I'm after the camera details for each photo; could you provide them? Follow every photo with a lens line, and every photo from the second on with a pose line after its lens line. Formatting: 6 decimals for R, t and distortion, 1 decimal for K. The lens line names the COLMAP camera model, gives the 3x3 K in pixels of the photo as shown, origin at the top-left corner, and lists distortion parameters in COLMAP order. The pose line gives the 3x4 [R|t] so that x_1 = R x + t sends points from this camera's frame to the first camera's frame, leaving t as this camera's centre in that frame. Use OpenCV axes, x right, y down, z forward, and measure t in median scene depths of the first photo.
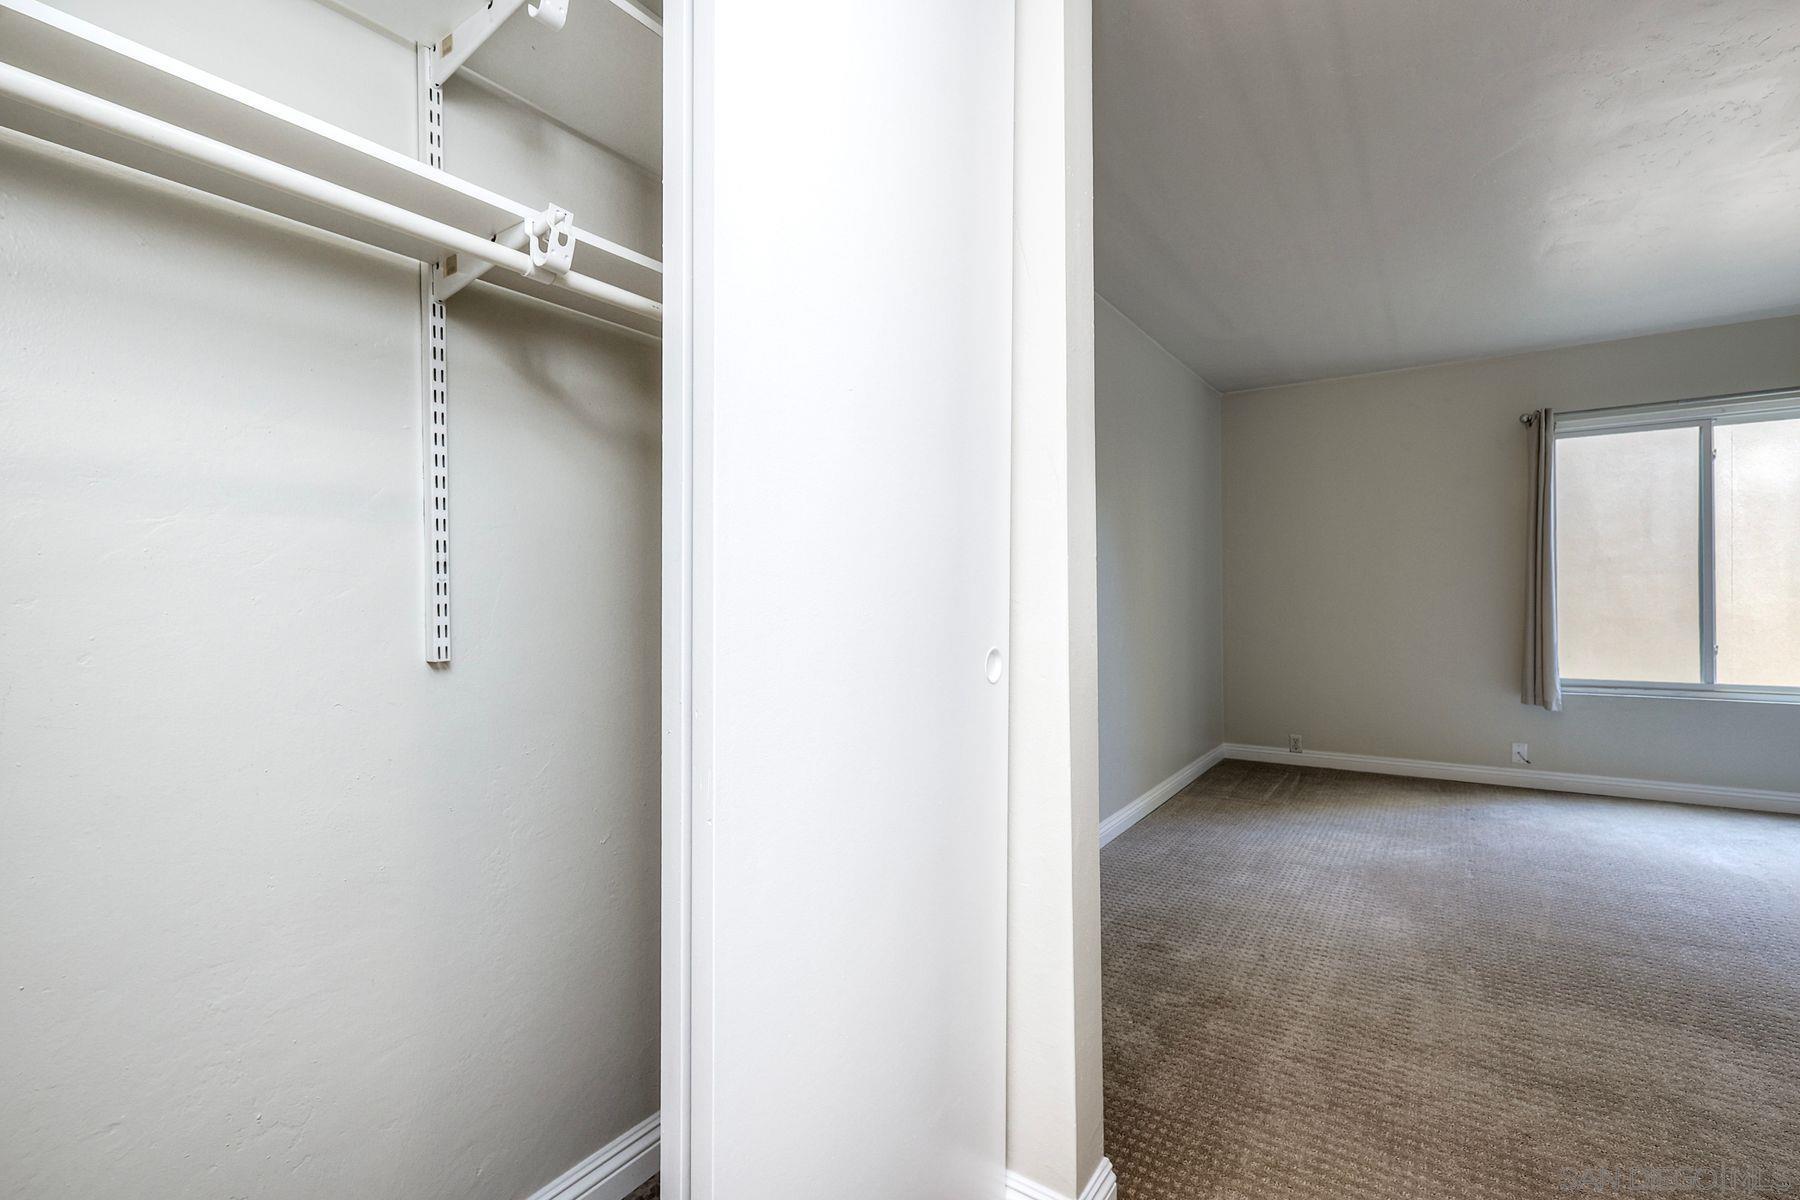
lens RADIAL K [[794.2, 0, 899.1], [0, 794.2, 601.6], [0, 0, 1]] dist [0.004181, 0.000837]
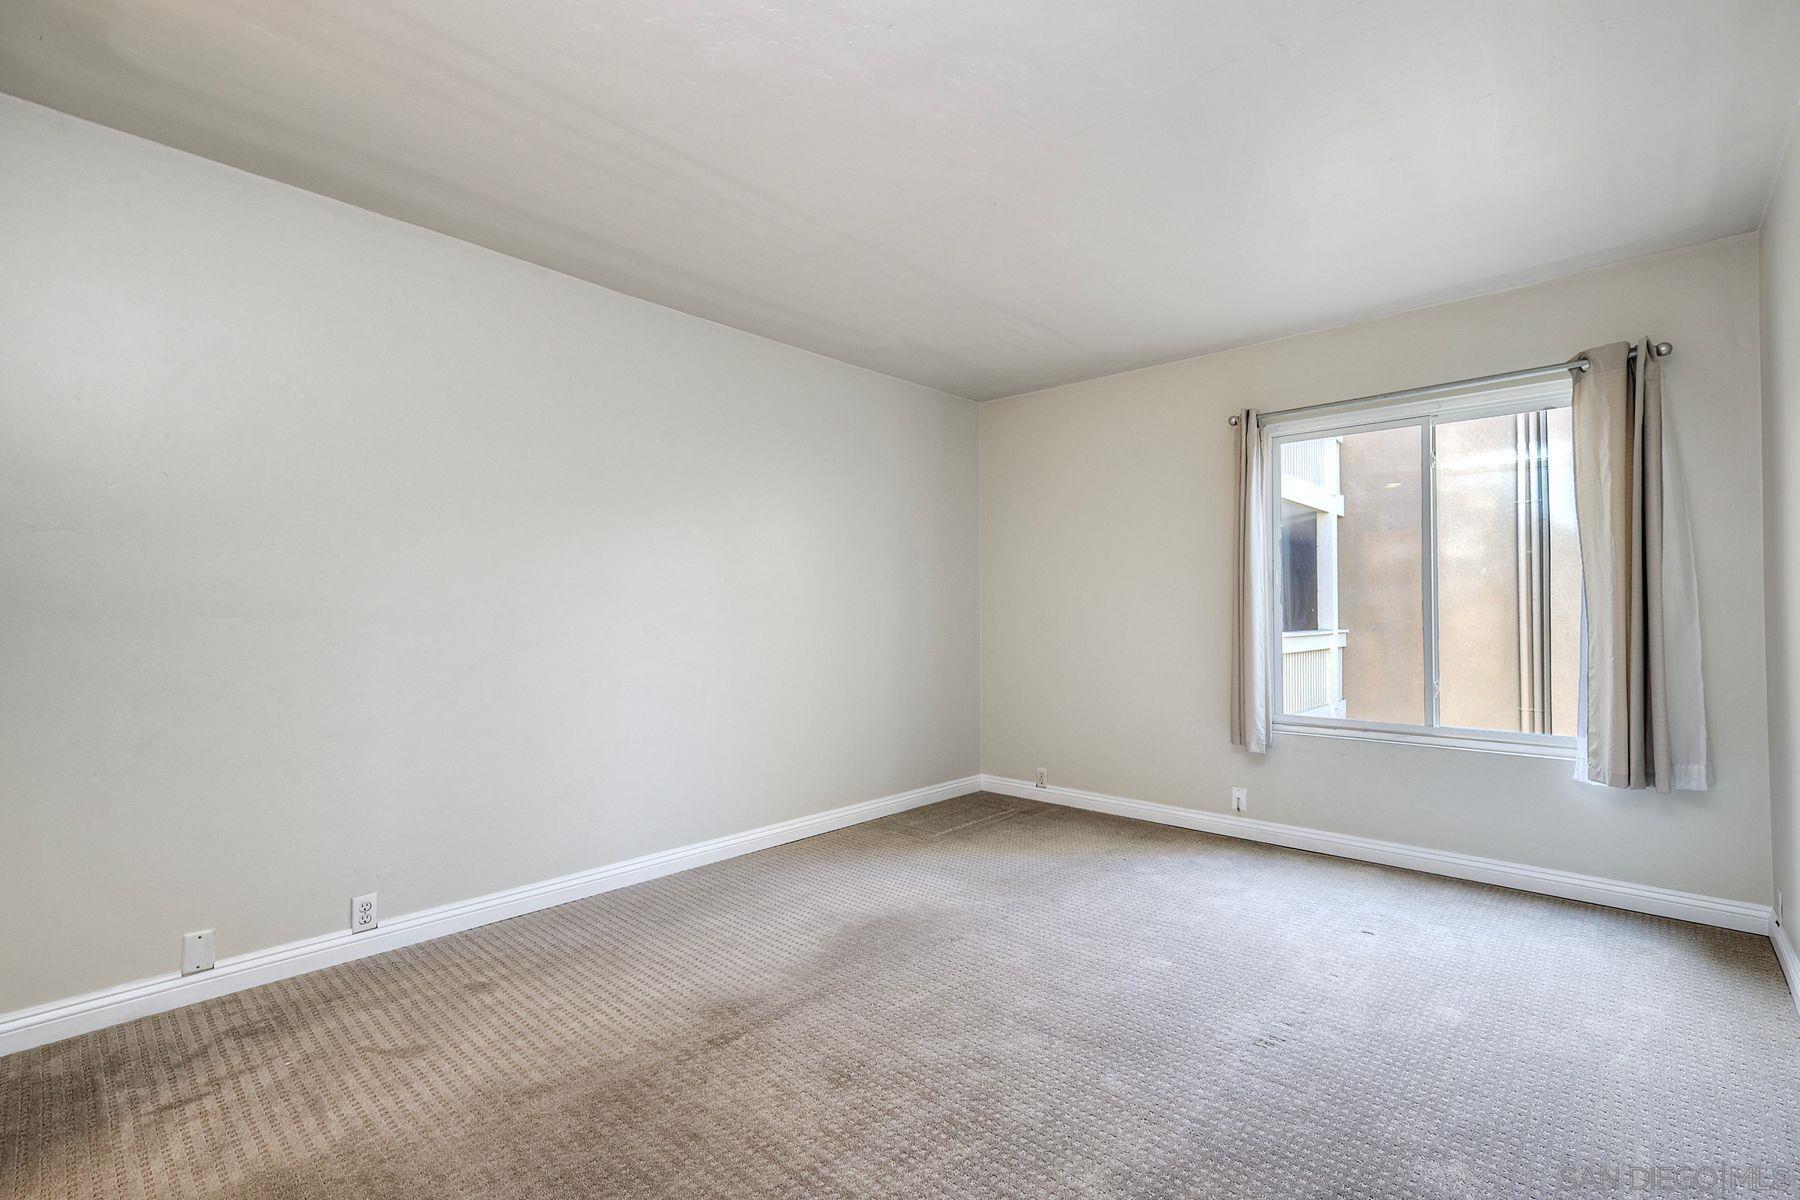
lens RADIAL K [[794.2, 0, 900.7], [0, 794.2, 597.0], [0, 0, 1]] dist [0.004181, 0.000837]
pose [[0.989479, 0.008242, -0.144443, 0.569066], [-0.012217, 0.999570, -0.026652, -0.004634], [0.144161, 0.028136, 0.989154, 0.076793]]
